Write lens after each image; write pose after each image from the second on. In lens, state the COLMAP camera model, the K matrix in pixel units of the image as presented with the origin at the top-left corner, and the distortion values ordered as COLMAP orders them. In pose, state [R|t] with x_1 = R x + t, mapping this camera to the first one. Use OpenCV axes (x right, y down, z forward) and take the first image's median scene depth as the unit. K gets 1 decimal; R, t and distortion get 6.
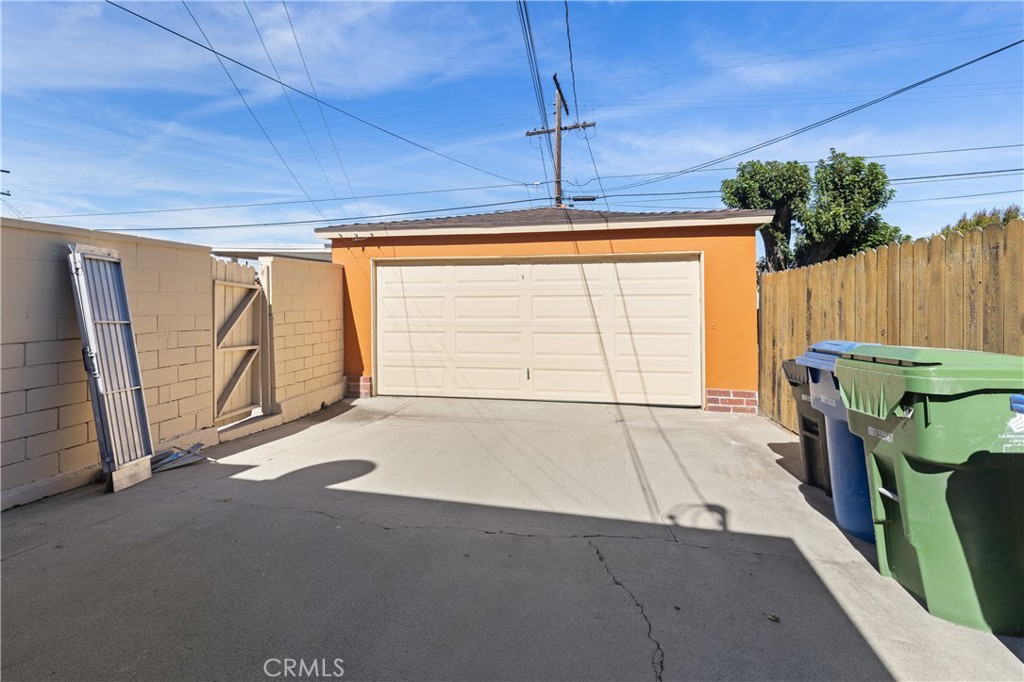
lens RADIAL K [[478.0, 0, 502.7], [0, 478.0, 305.7], [0, 0, 1]] dist [0.019811, 0.000957]
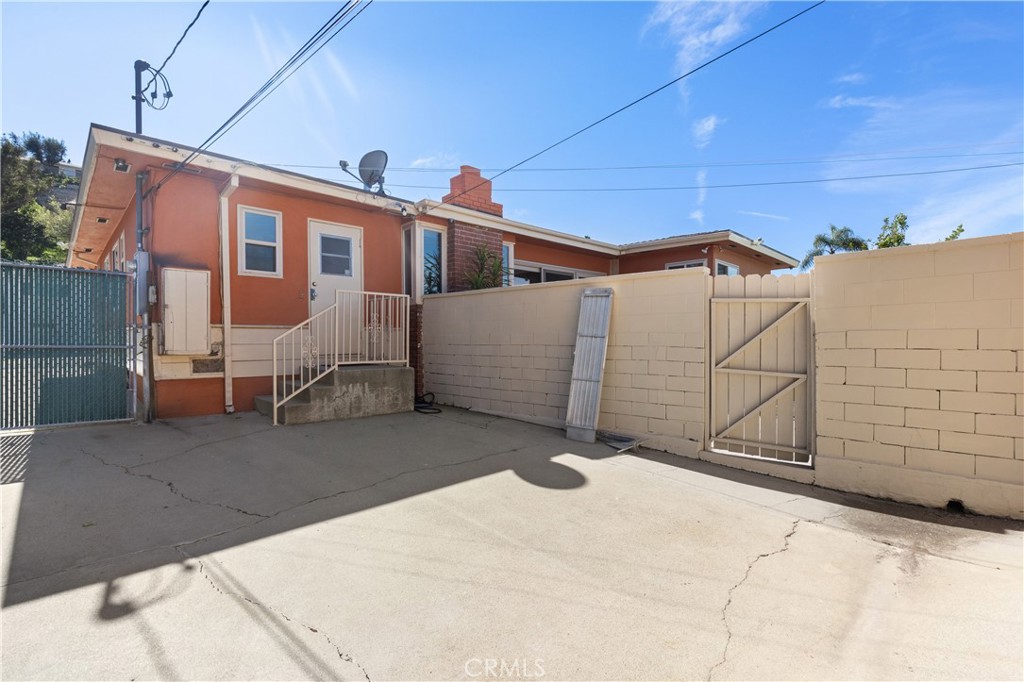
lens RADIAL K [[478.0, 0, 517.0], [0, 478.0, 342.1], [0, 0, 1]] dist [0.019811, 0.000957]
pose [[-0.508802, 0.001586, -0.860882, 0.756640], [-0.006598, 0.999962, 0.005741, 0.053112], [0.860858, 0.008601, -0.508772, 1.851348]]
